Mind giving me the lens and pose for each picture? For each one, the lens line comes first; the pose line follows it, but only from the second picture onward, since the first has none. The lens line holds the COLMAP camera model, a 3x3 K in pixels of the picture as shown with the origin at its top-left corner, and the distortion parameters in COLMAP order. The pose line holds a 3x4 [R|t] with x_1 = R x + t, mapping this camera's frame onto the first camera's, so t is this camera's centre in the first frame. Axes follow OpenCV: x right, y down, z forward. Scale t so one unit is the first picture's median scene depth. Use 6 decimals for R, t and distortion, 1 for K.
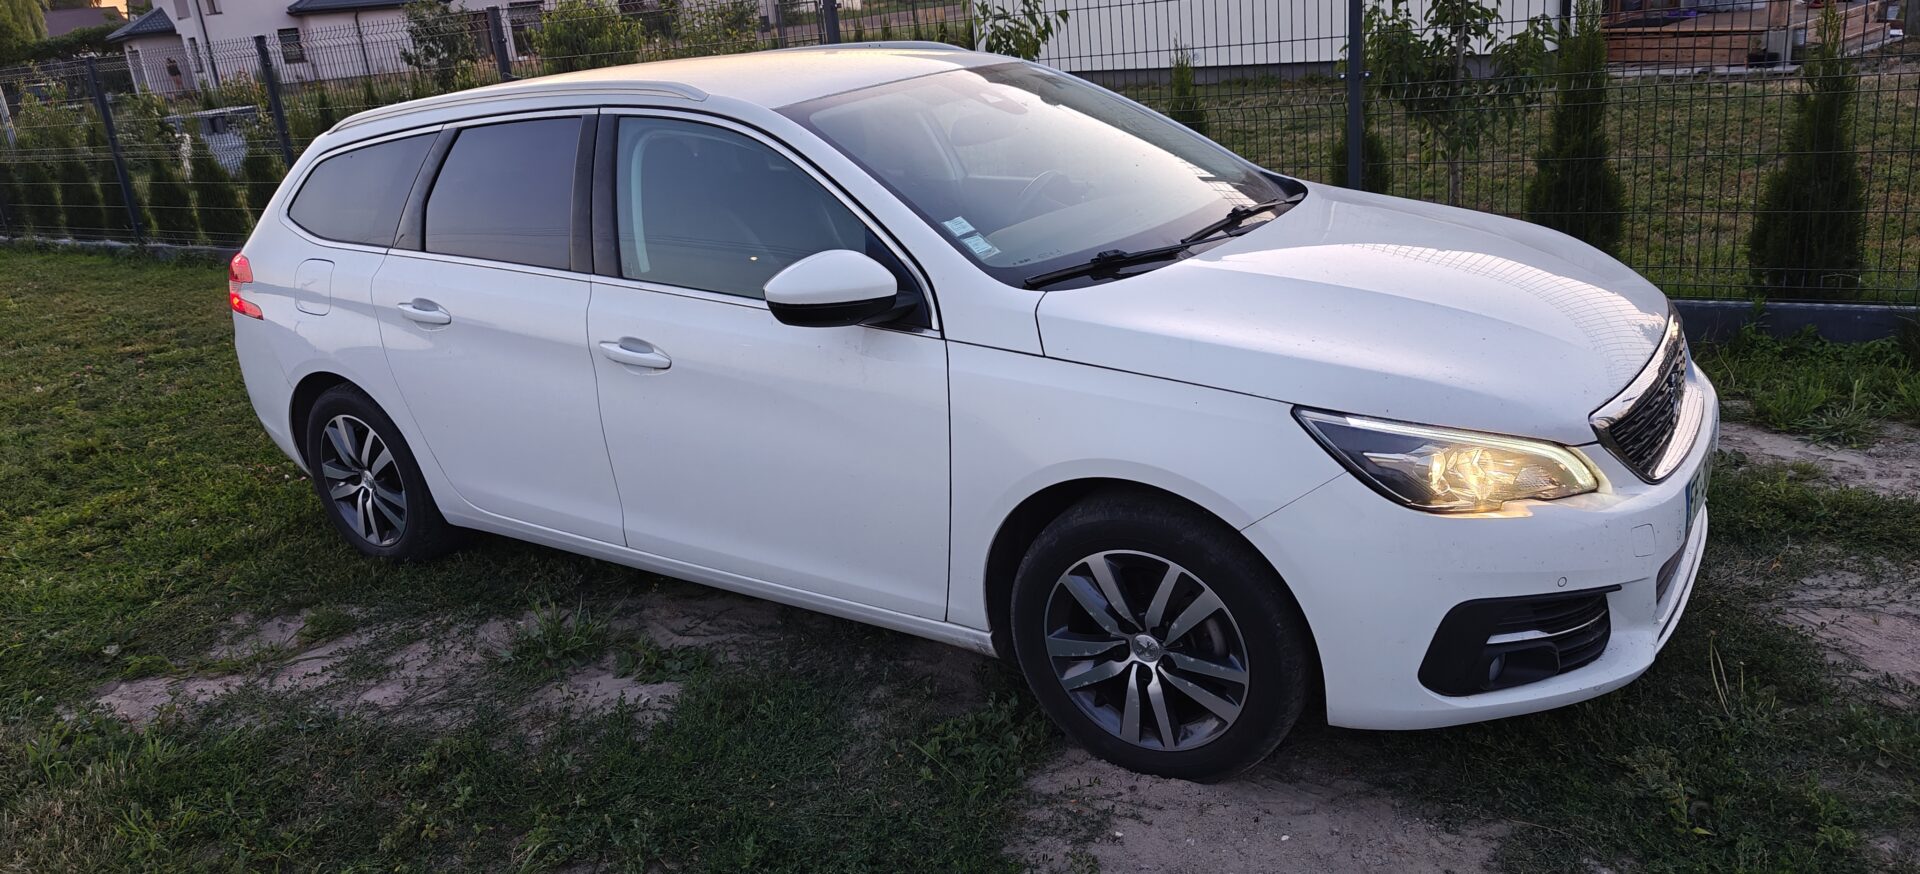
lens RADIAL K [[1291.9, 0, 966.4], [0, 1291.9, 440.0], [0, 0, 1]] dist [0.035831, -0.028214]
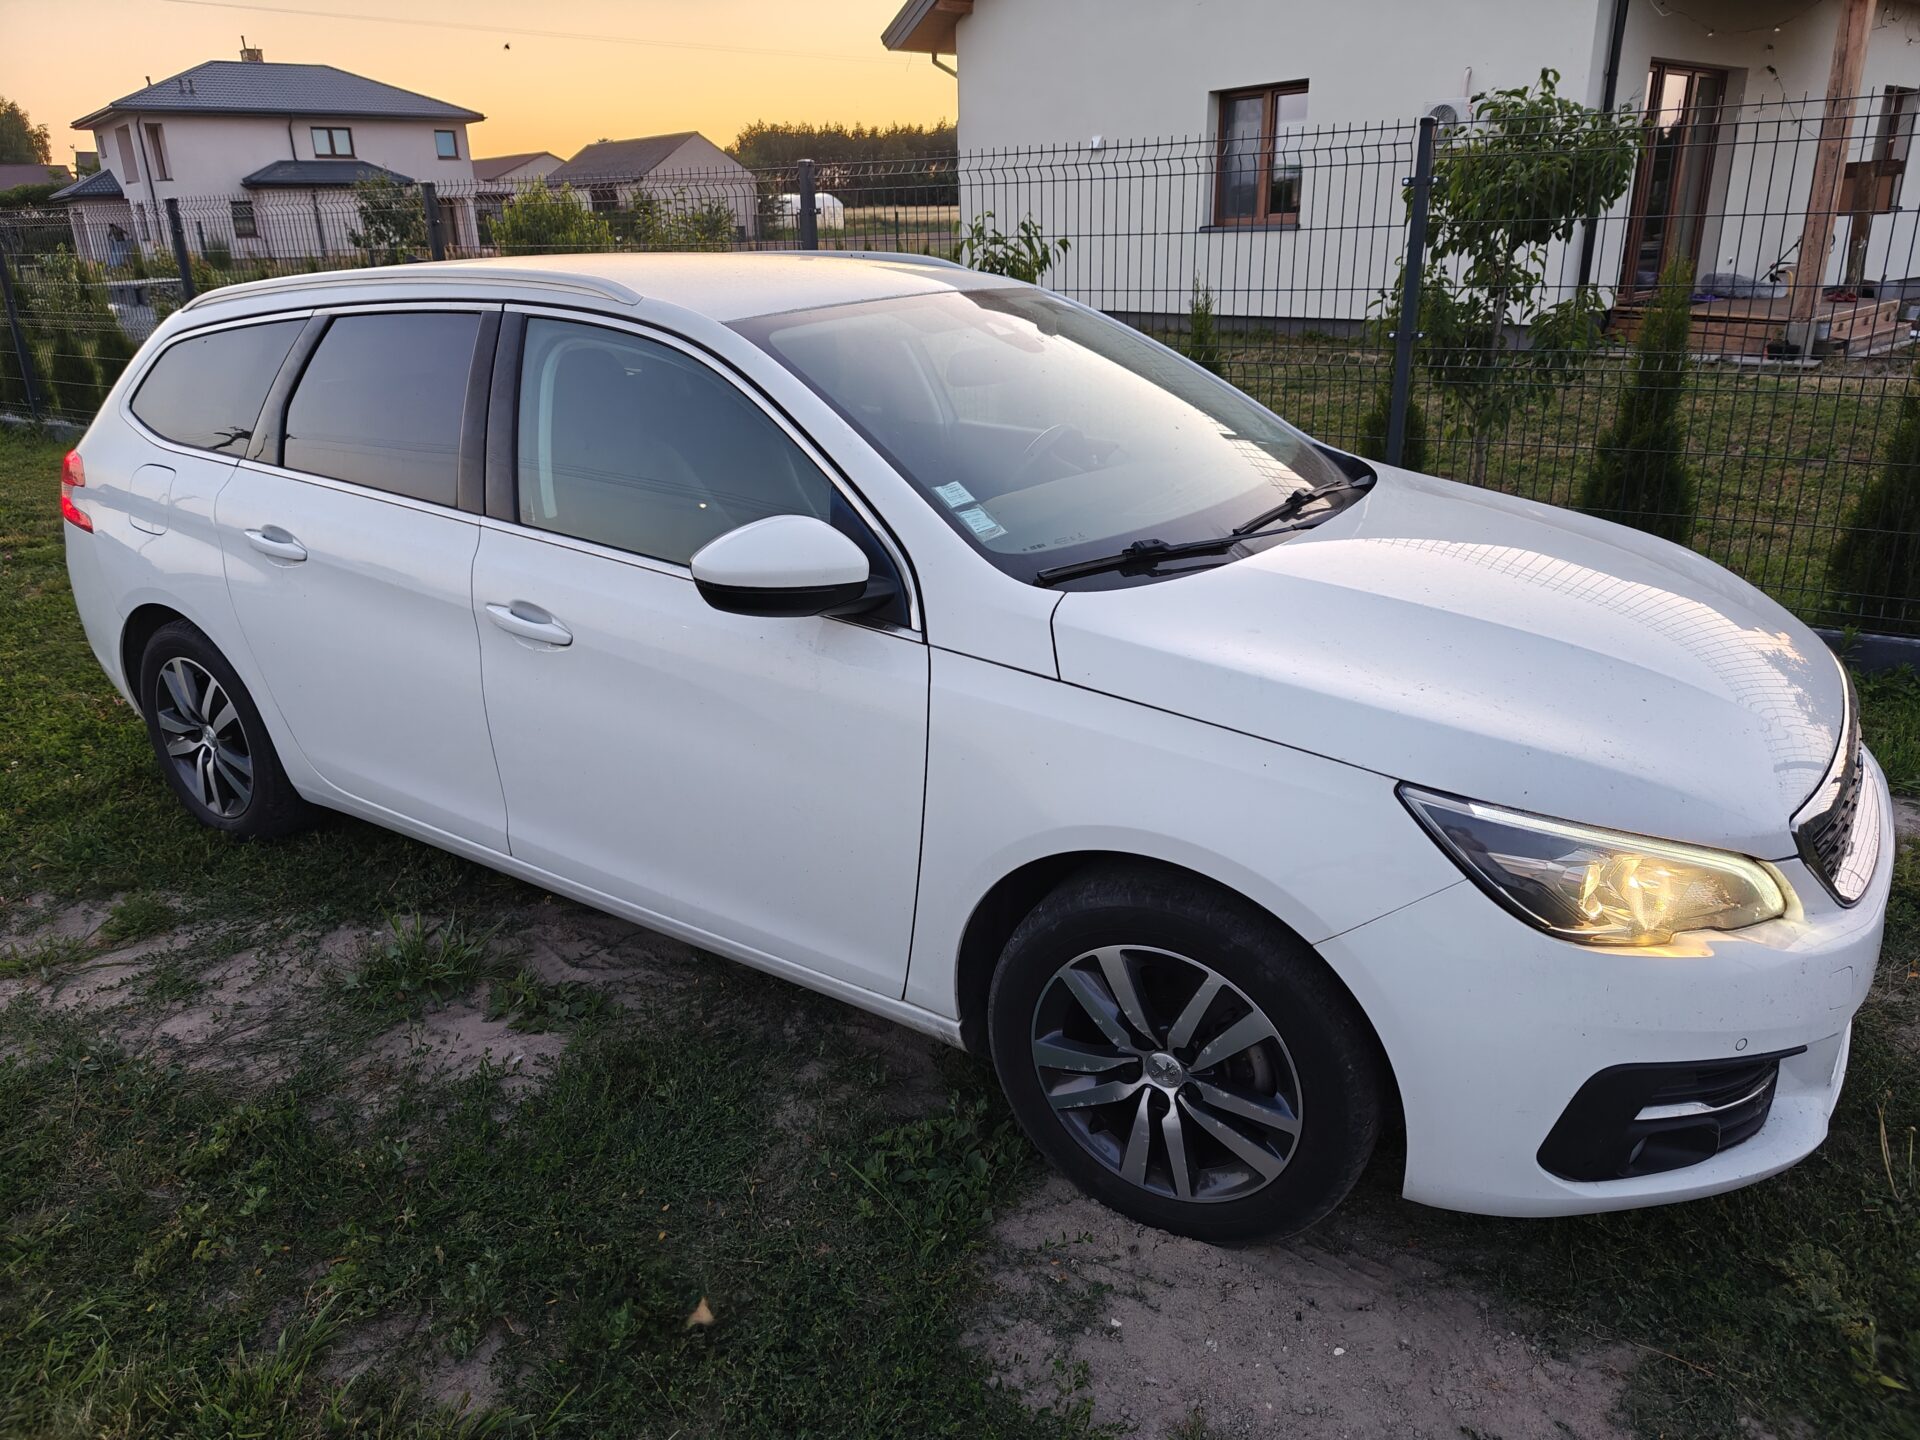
lens RADIAL K [[1299.3, 0, 961.4], [0, 1299.3, 727.7], [0, 0, 1]] dist [0.044442, -0.048077]
pose [[0.997250, 0.066130, 0.033458, -0.018226], [-0.067364, 0.997035, 0.037188, -0.056430], [-0.030900, -0.039339, 0.998748, 0.223734]]
